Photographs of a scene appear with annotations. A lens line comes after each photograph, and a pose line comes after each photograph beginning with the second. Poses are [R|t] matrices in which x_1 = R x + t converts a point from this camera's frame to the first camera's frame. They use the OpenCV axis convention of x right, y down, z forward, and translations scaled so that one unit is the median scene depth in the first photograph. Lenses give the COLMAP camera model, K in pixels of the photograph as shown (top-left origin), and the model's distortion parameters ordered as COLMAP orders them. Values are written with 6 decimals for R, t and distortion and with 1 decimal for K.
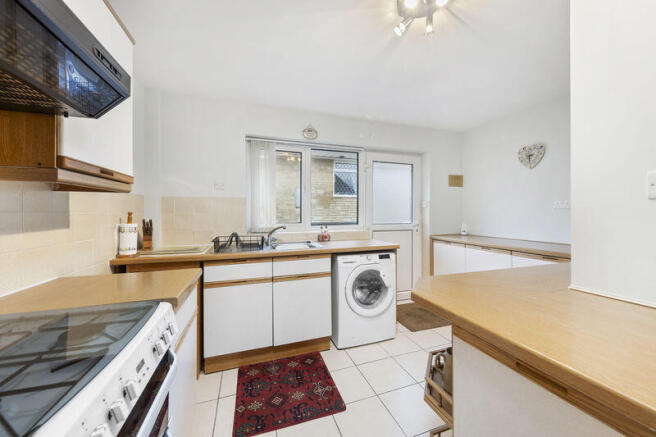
lens RADIAL K [[243.9, 0, 329.9], [0, 243.9, 213.4], [0, 0, 1]] dist [-0.000407, -0.000015]
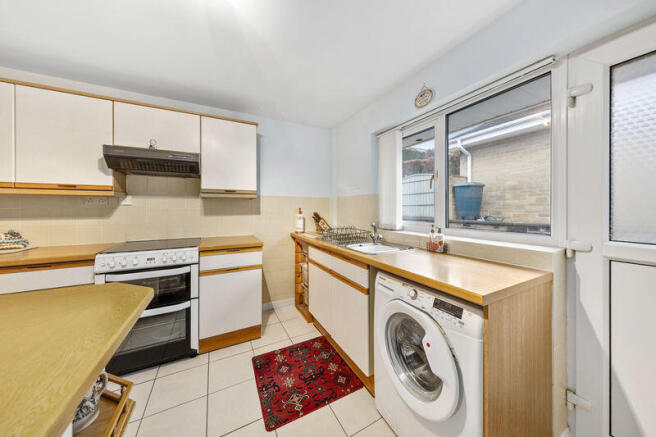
lens RADIAL K [[212.8, 0, 329.0], [0, 212.8, 208.2], [0, 0, 1]] dist [0.000535, 0.000016]
pose [[0.161346, 0.001785, -0.986896, 0.567185], [-0.005638, 0.999984, 0.000887, -0.003305], [0.986882, 0.005421, 0.161354, 0.719193]]
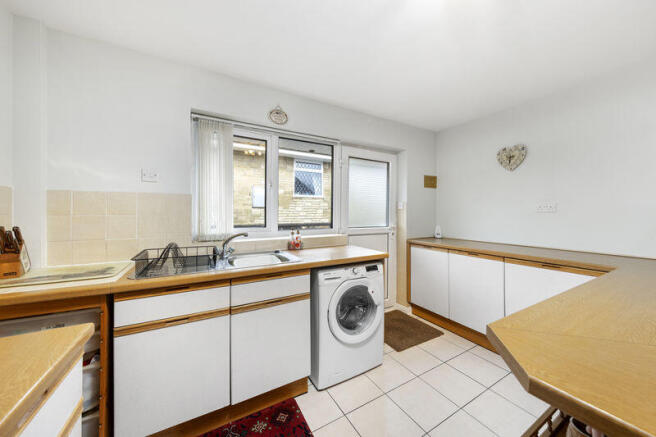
lens RADIAL K [[233.1, 0, 329.1], [0, 233.1, 213.6], [0, 0, 1]] dist [0.000203, -0.000022]
pose [[0.981953, 0.004338, 0.189076, -0.071173], [-0.004421, 0.999990, 0.000021, -0.009588], [-0.189074, -0.000856, 0.981962, 0.244008]]
